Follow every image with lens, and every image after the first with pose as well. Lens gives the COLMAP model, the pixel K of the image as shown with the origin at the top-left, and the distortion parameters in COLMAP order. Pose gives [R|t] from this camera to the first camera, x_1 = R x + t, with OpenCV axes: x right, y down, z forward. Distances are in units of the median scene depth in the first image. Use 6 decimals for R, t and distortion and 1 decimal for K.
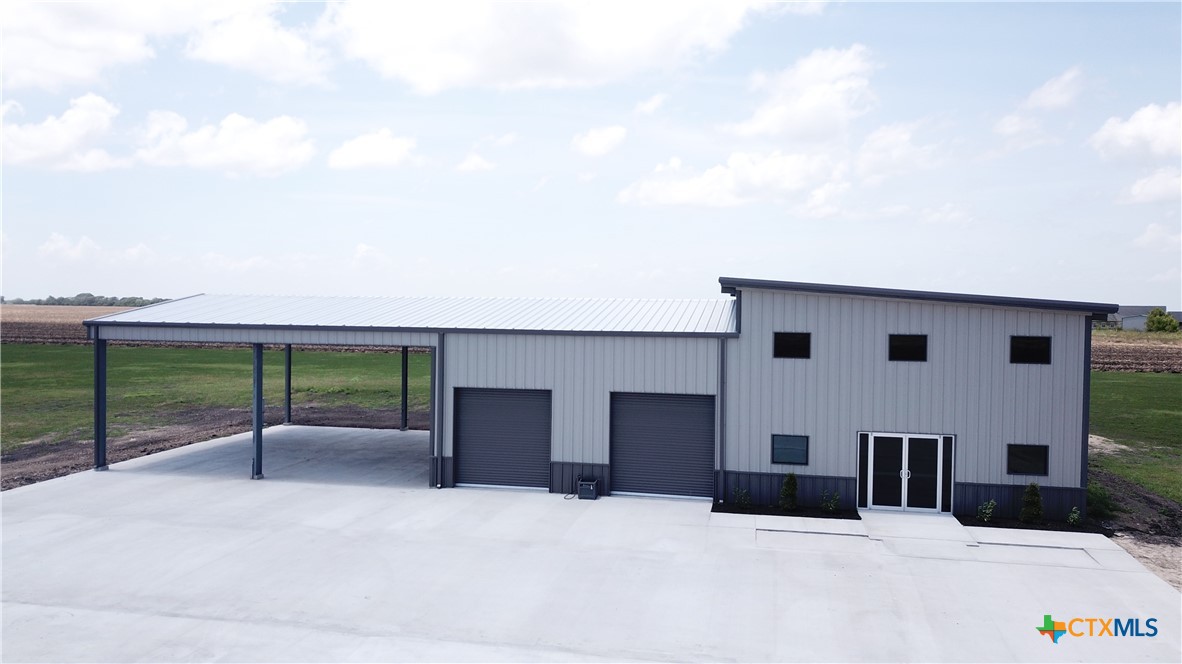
lens RADIAL K [[878.7, 0, 580.9], [0, 878.7, 313.6], [0, 0, 1]] dist [-0.002670, -0.001800]
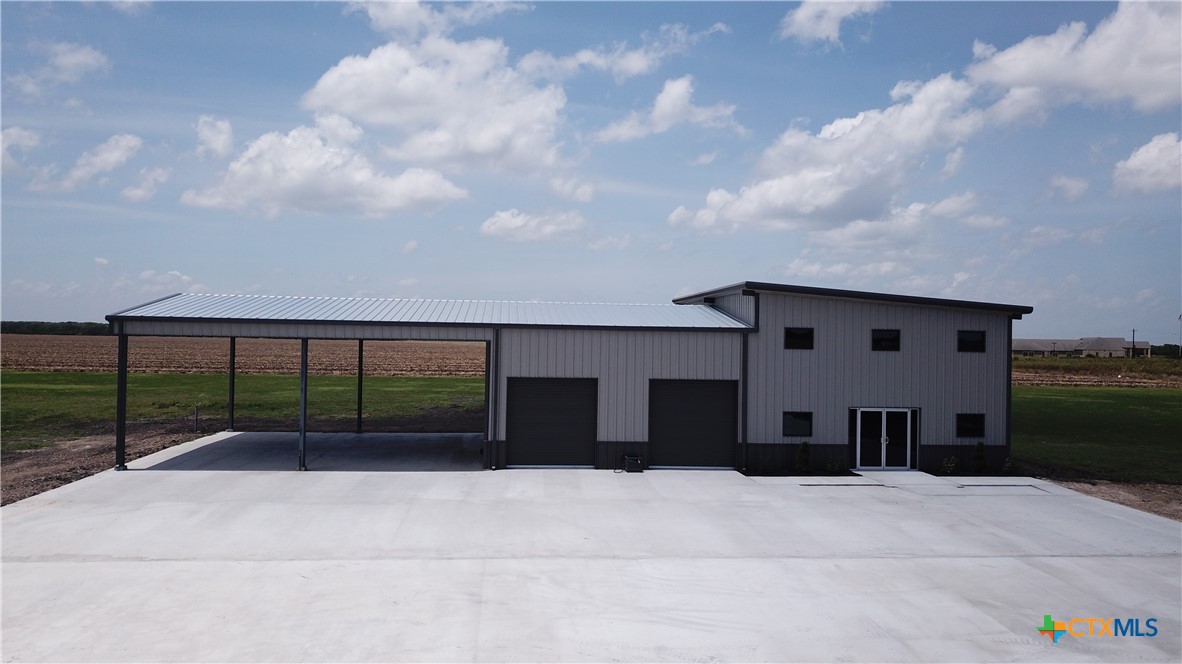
lens RADIAL K [[878.7, 0, 580.9], [0, 878.7, 313.6], [0, 0, 1]] dist [-0.002670, -0.001800]
pose [[0.961530, 0.012151, 0.274431, -0.387705], [-0.003390, 0.999470, -0.032377, 0.042032], [-0.274679, 0.030201, 0.961061, -0.095762]]
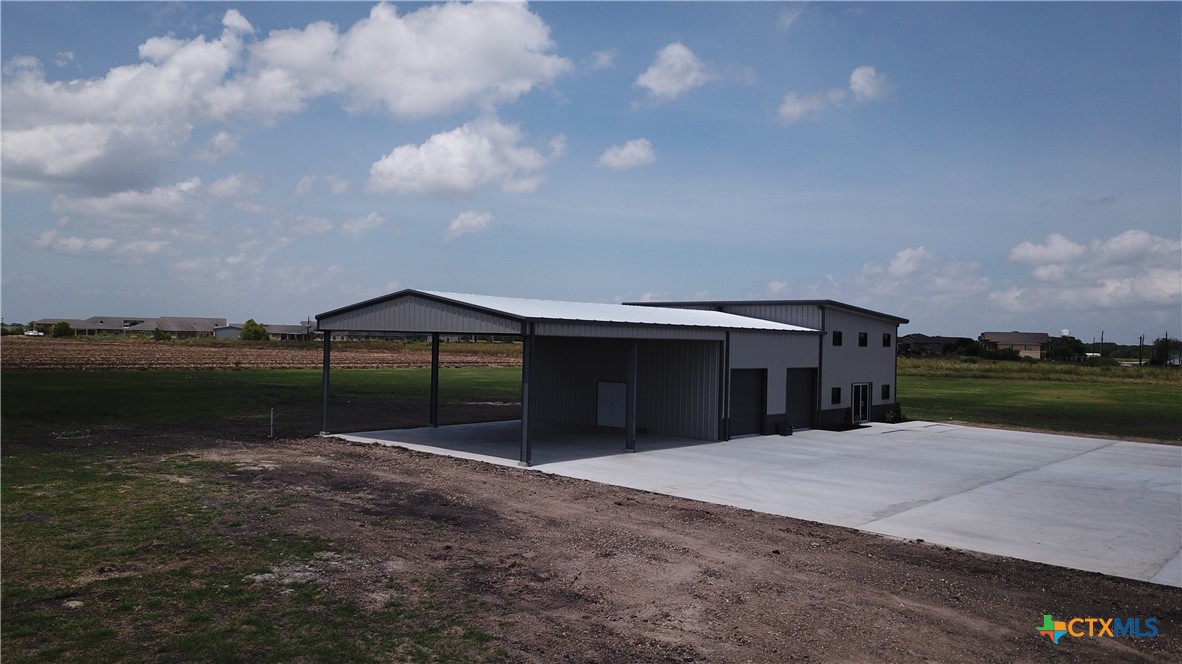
lens RADIAL K [[911.4, 0, 591.0], [0, 911.4, 332.0], [0, 0, 1]] dist [-0.004014, -0.000134]
pose [[0.490365, 0.006251, 0.871495, -1.655986], [-0.011470, 0.999934, -0.000719, 0.029139], [-0.871442, -0.009644, 0.490404, 0.514553]]
